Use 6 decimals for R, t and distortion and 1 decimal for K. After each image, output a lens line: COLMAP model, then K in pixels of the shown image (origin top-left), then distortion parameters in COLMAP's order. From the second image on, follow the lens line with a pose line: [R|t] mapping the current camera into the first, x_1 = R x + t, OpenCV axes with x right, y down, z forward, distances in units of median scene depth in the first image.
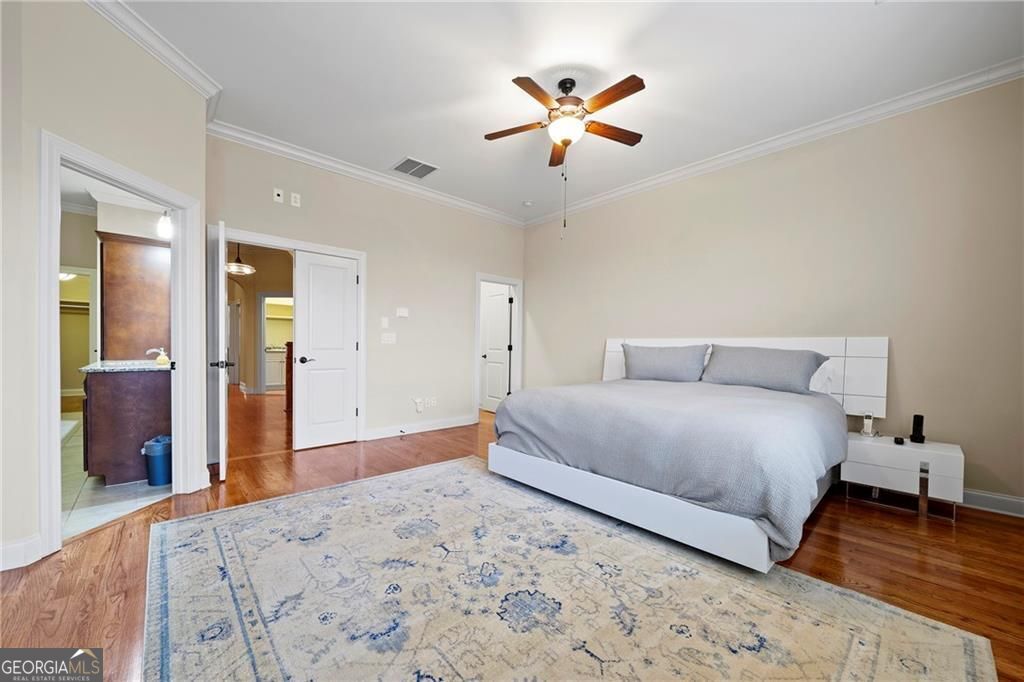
lens RADIAL K [[385.2, 0, 509.6], [0, 385.2, 353.6], [0, 0, 1]] dist [-0.013314, -0.000036]
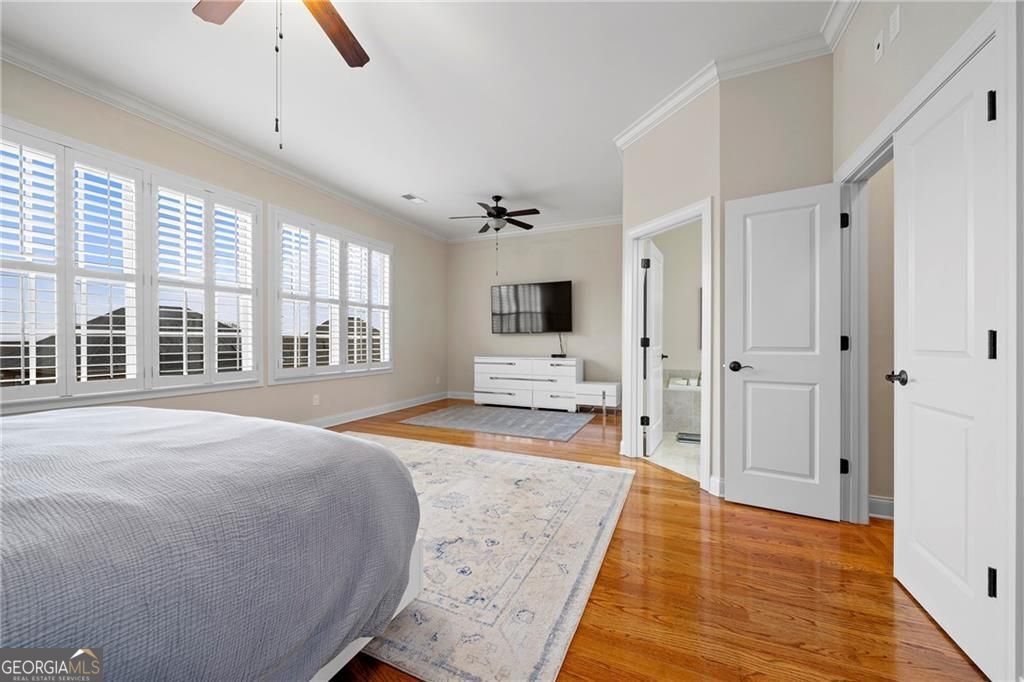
lens RADIAL K [[389.1, 0, 512.0], [0, 389.1, 341.0], [0, 0, 1]] dist [-0.000509, -0.000032]
pose [[-0.915961, -0.013971, -0.401024, 0.063376], [-0.018374, 0.999806, 0.007135, -0.031584], [0.400847, 0.013904, -0.916040, 2.118978]]
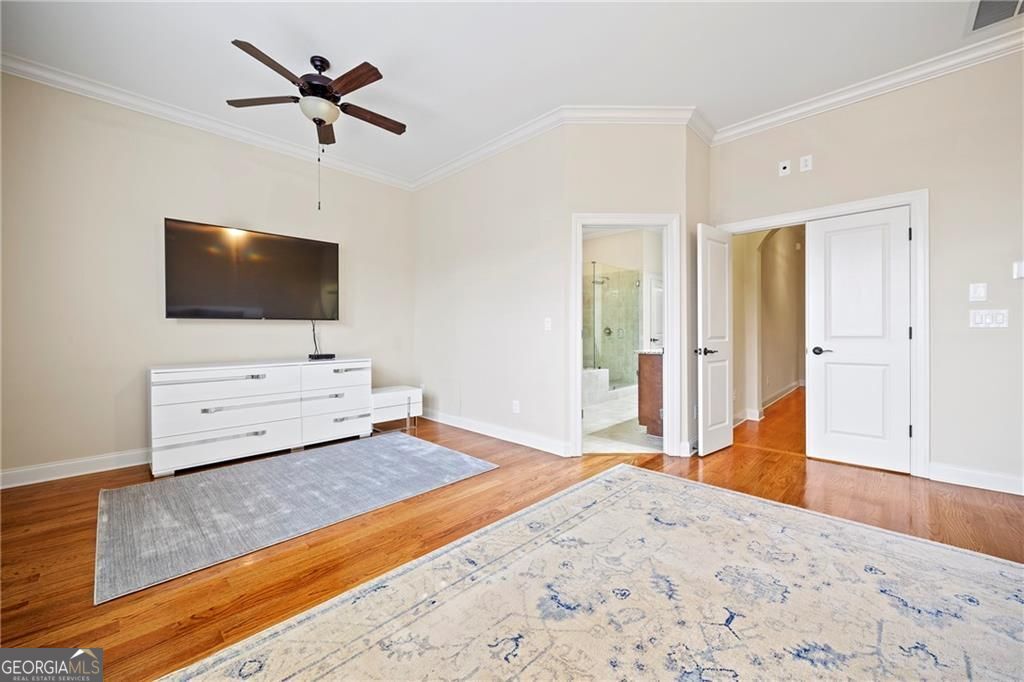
lens RADIAL K [[393.7, 0, 505.4], [0, 393.7, 335.3], [0, 0, 1]] dist [-0.002695, -0.000187]
pose [[0.051735, -0.007902, -0.998630, 0.479609], [-0.010515, 0.999909, -0.008457, -0.003860], [0.998605, 0.010938, 0.051647, 0.488140]]
